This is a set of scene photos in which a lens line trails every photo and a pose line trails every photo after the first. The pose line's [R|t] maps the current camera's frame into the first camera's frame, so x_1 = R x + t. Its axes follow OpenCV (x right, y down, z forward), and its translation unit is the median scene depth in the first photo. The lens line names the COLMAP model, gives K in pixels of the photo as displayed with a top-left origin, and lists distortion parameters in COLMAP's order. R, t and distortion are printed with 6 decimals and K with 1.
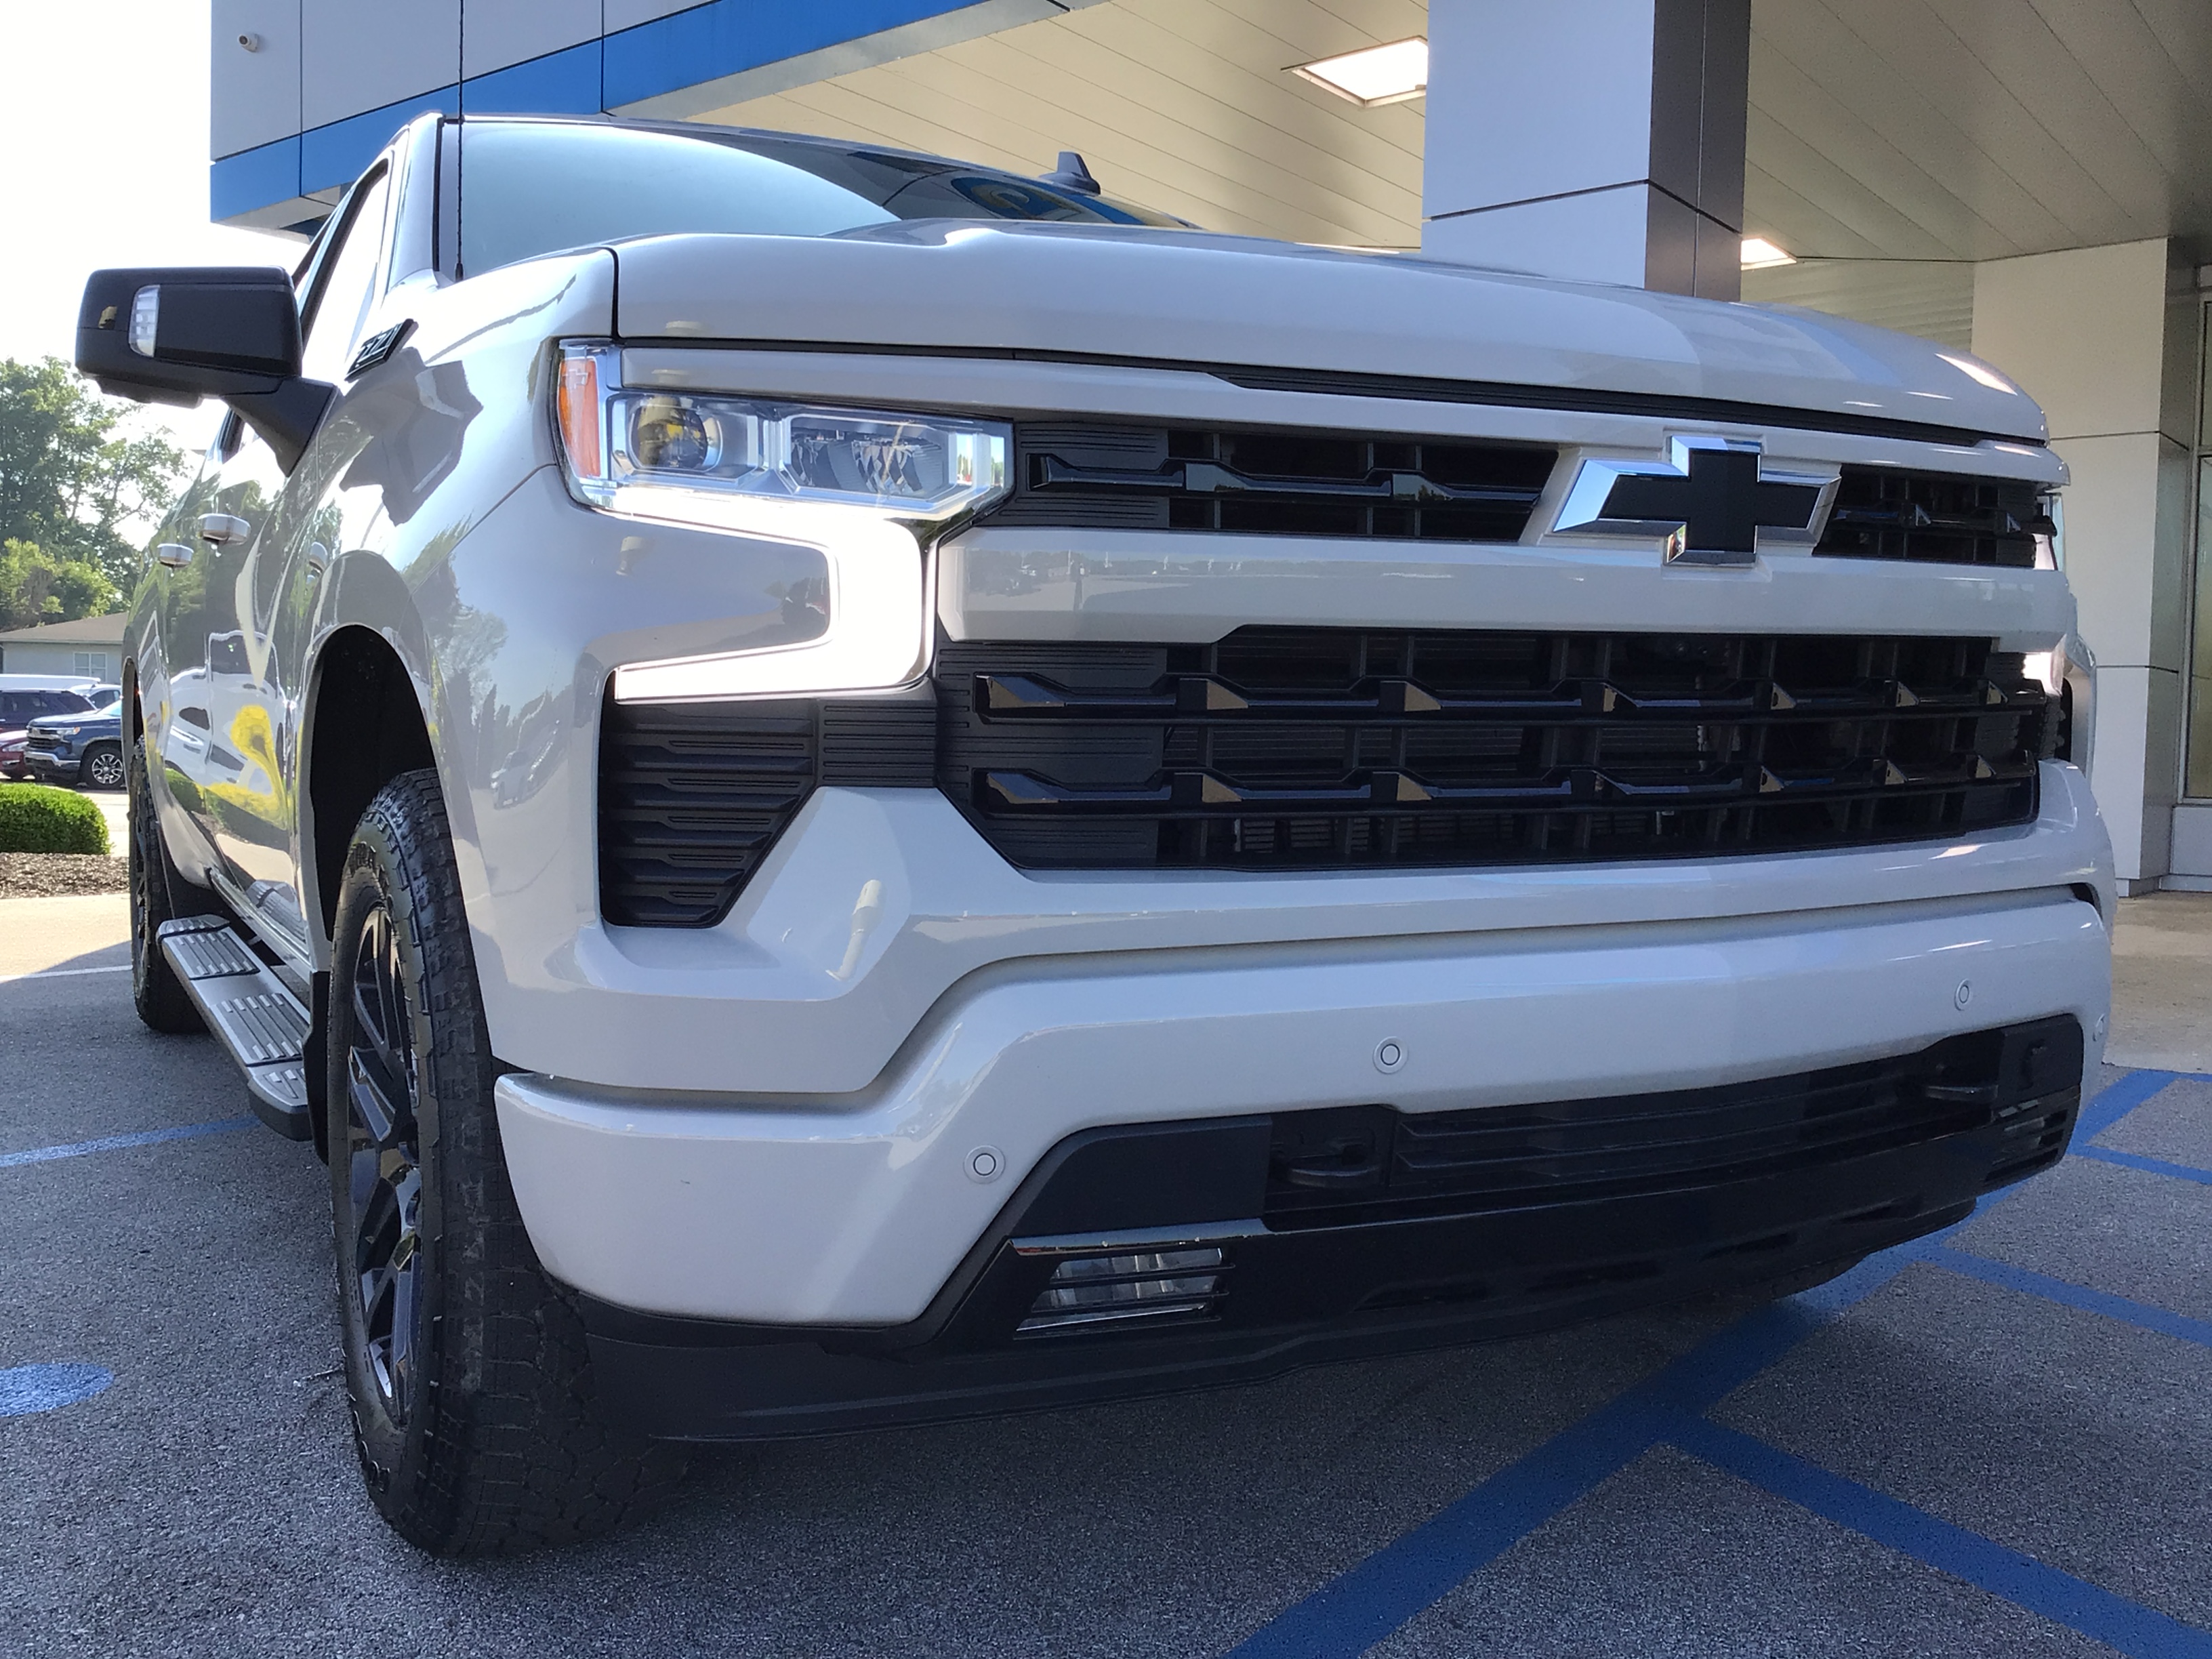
lens RADIAL K [[2127.3, 0, 1095.3], [0, 2127.3, 817.4], [0, 0, 1]] dist [0.011307, -0.025092]
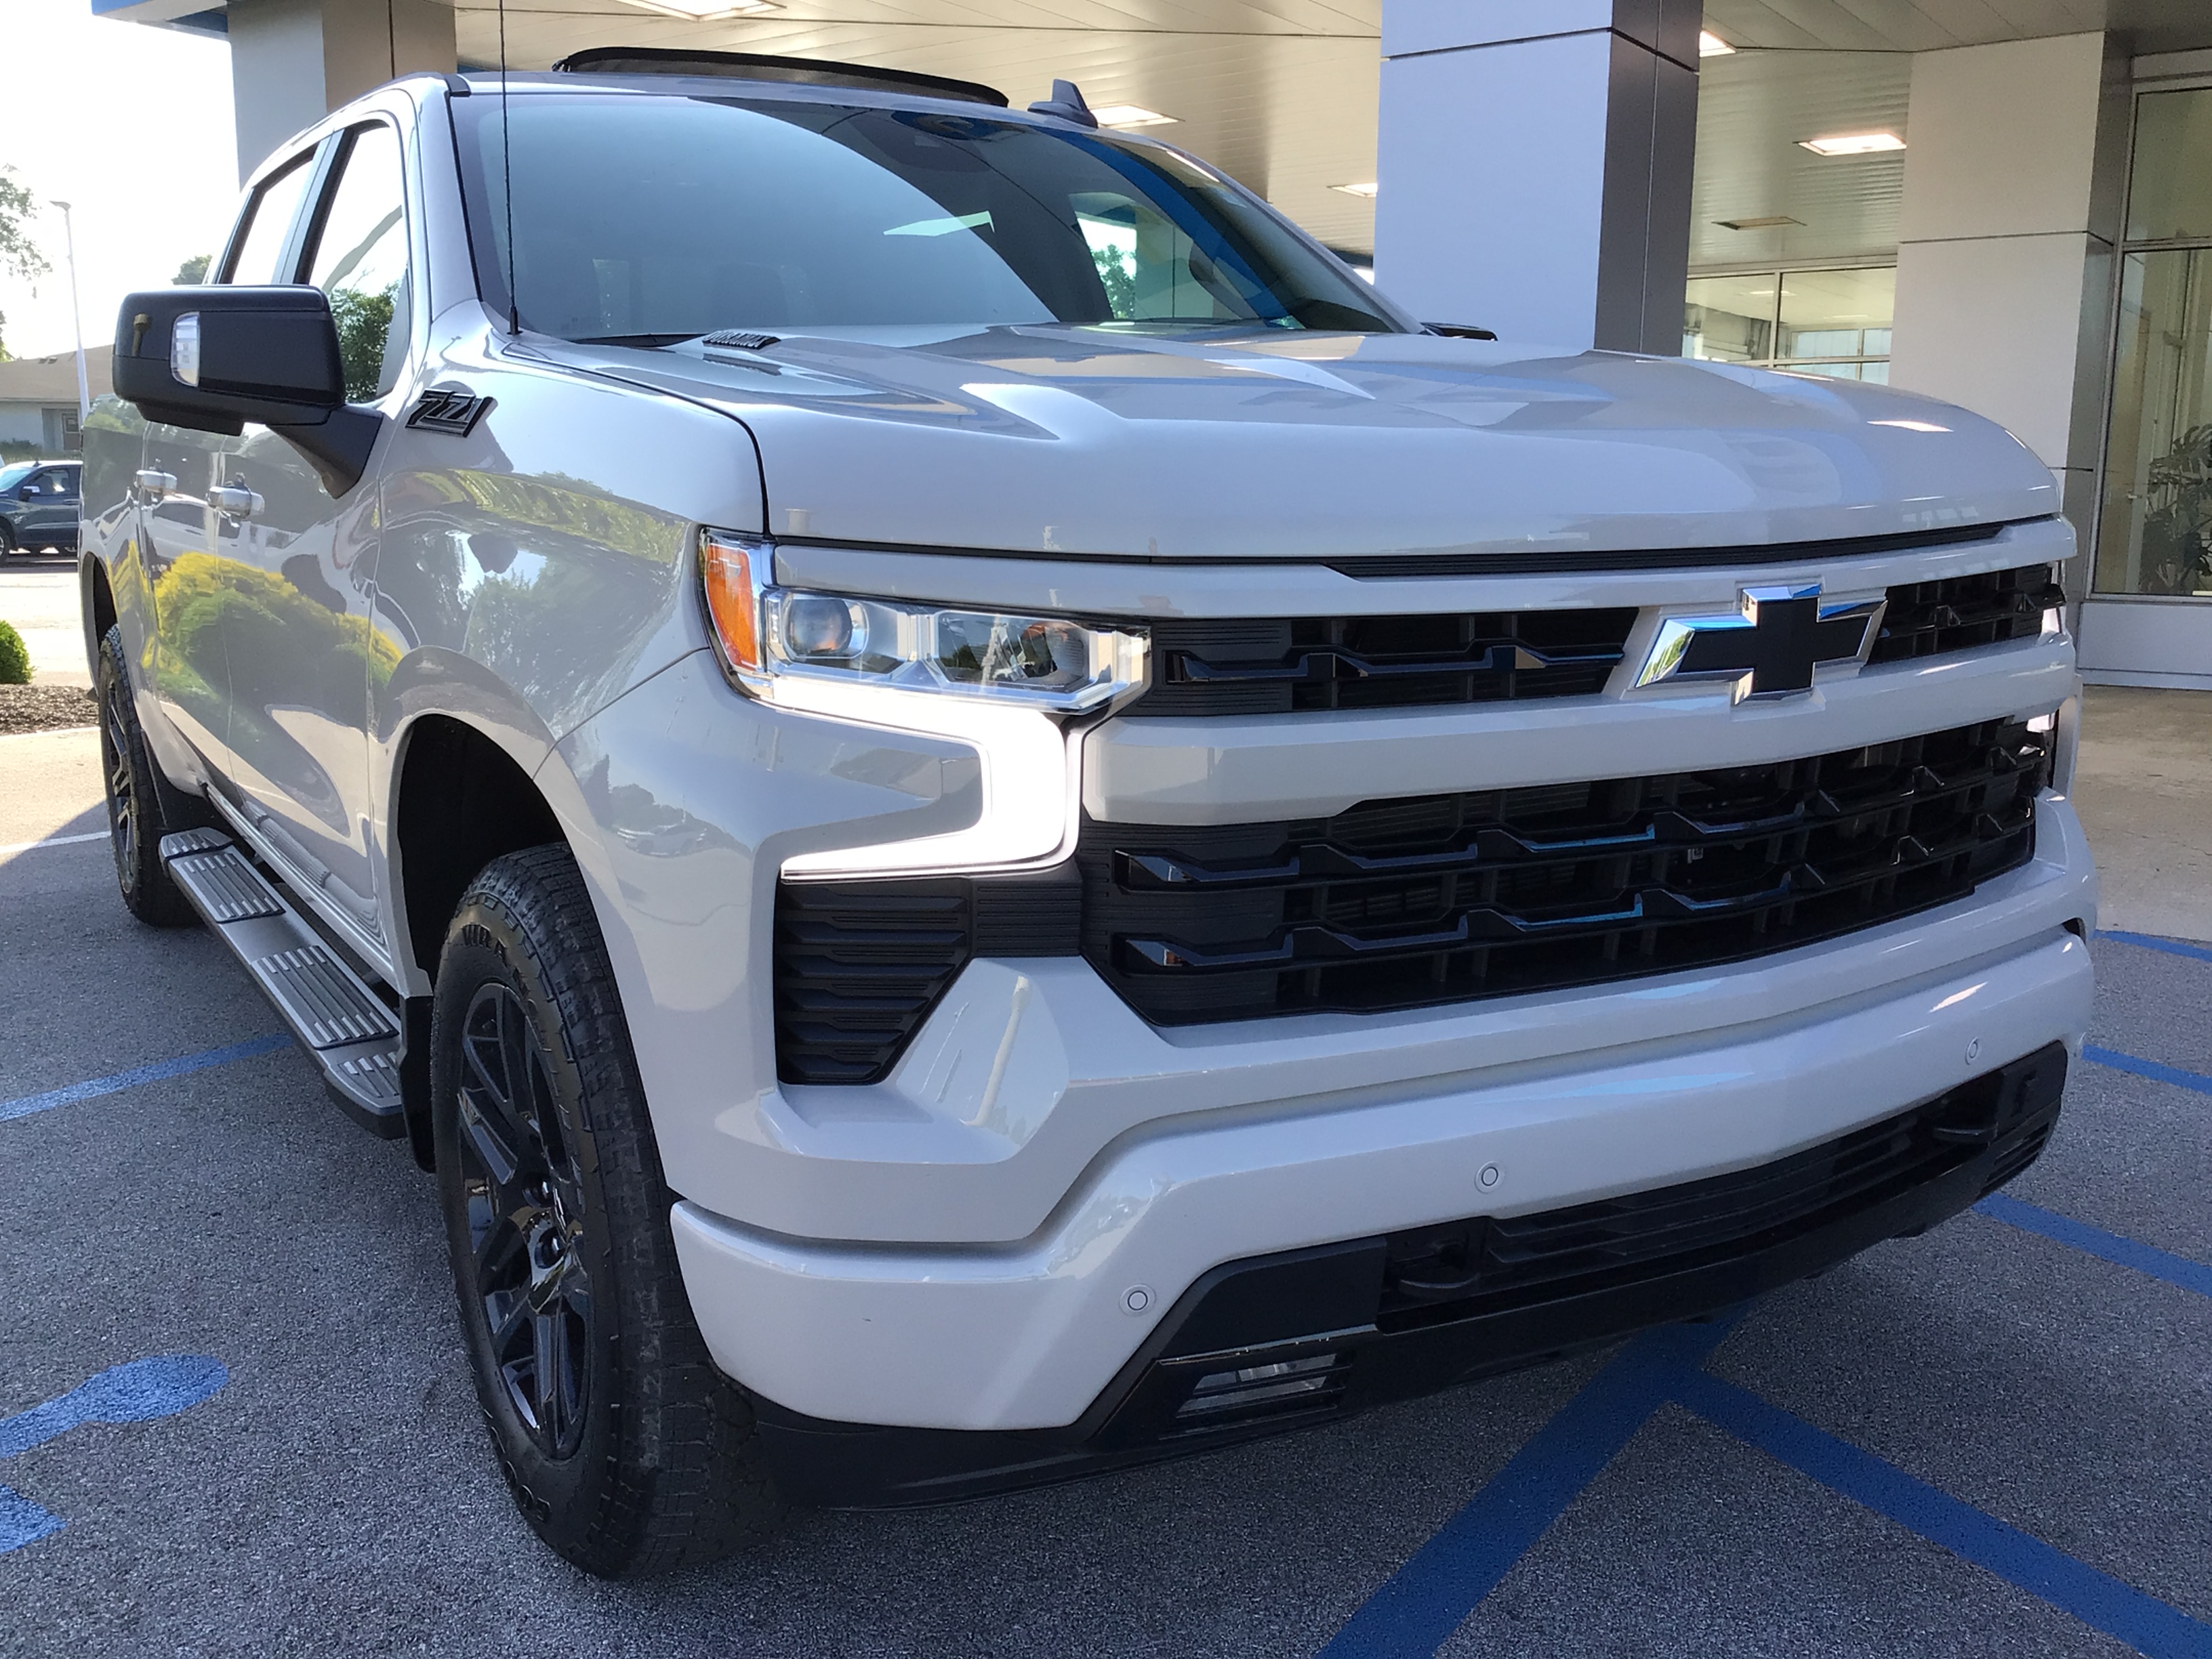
lens RADIAL K [[2134.3, 0, 1106.0], [0, 2134.3, 829.5], [0, 0, 1]] dist [0.012812, -0.019698]
pose [[0.998592, -0.016287, 0.050476, -0.099097], [0.009734, 0.991797, 0.127454, -0.185866], [-0.052137, -0.126784, 0.990559, -0.062334]]
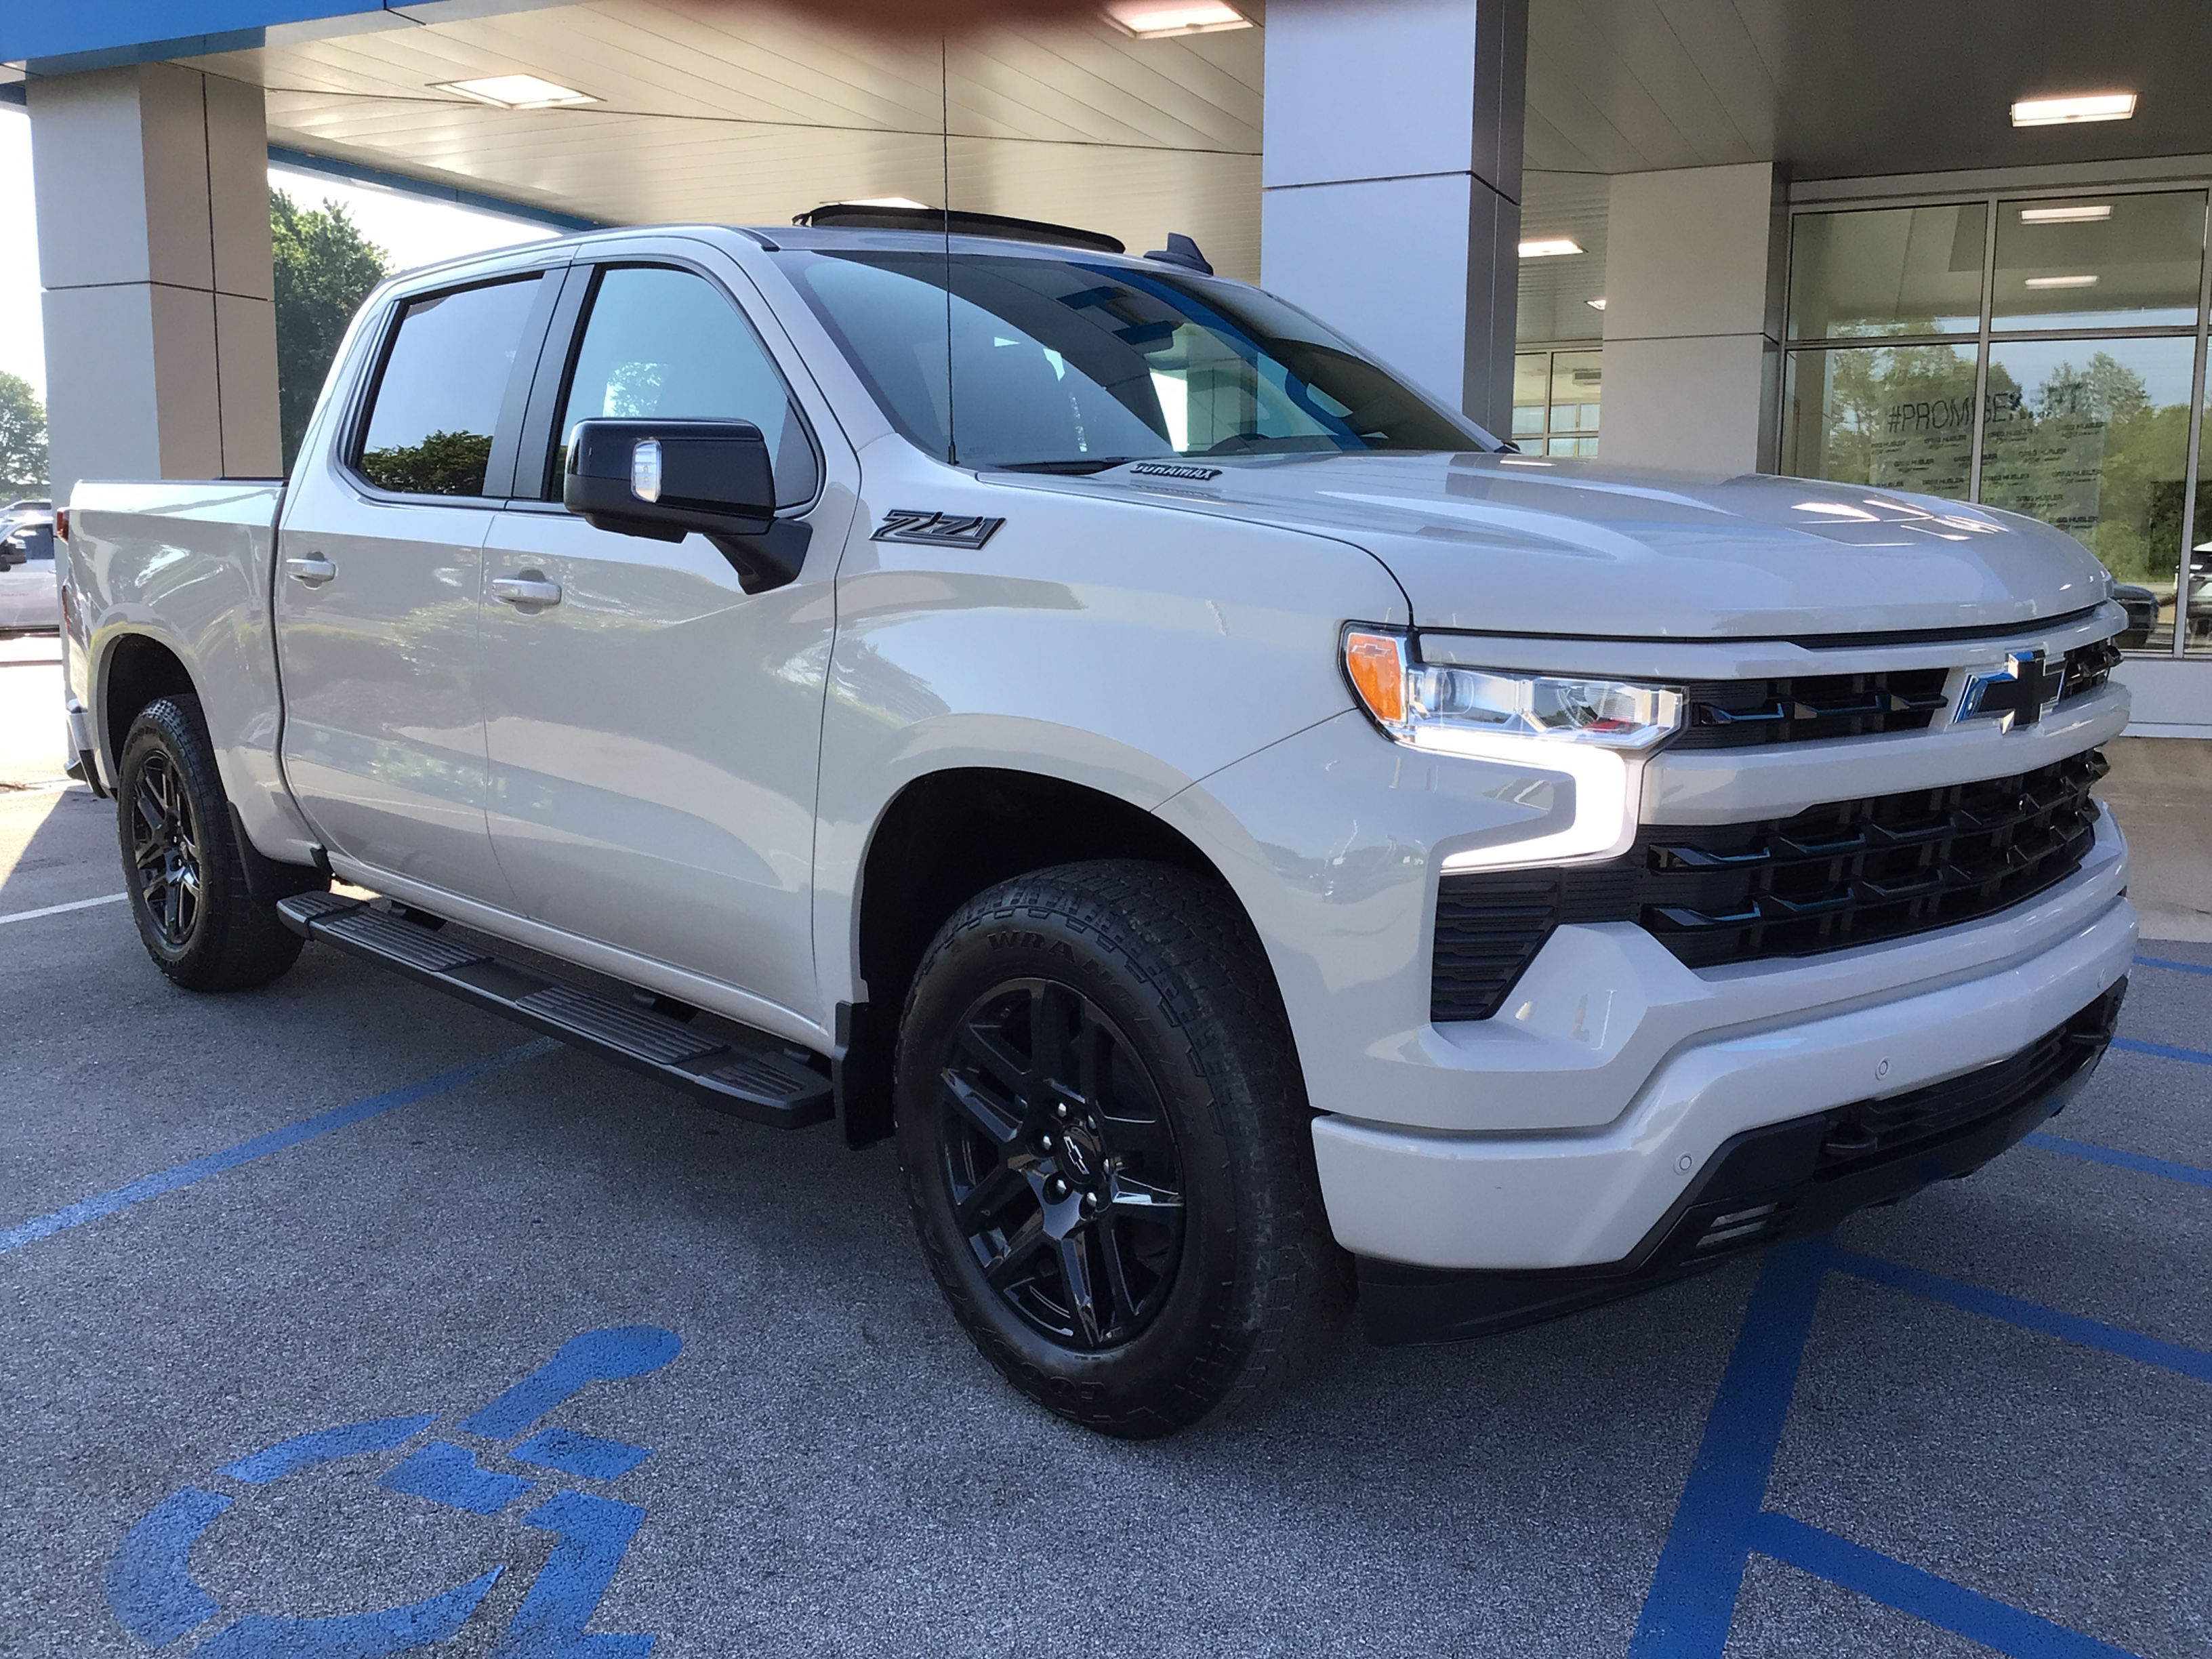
lens RADIAL K [[2127.3, 0, 1095.3], [0, 2127.3, 817.4], [0, 0, 1]] dist [0.011307, -0.025092]
pose [[0.973560, -0.041807, 0.224572, -0.677839], [0.020530, 0.995145, 0.096256, -0.208578], [-0.227505, -0.089100, 0.969692, -0.336914]]
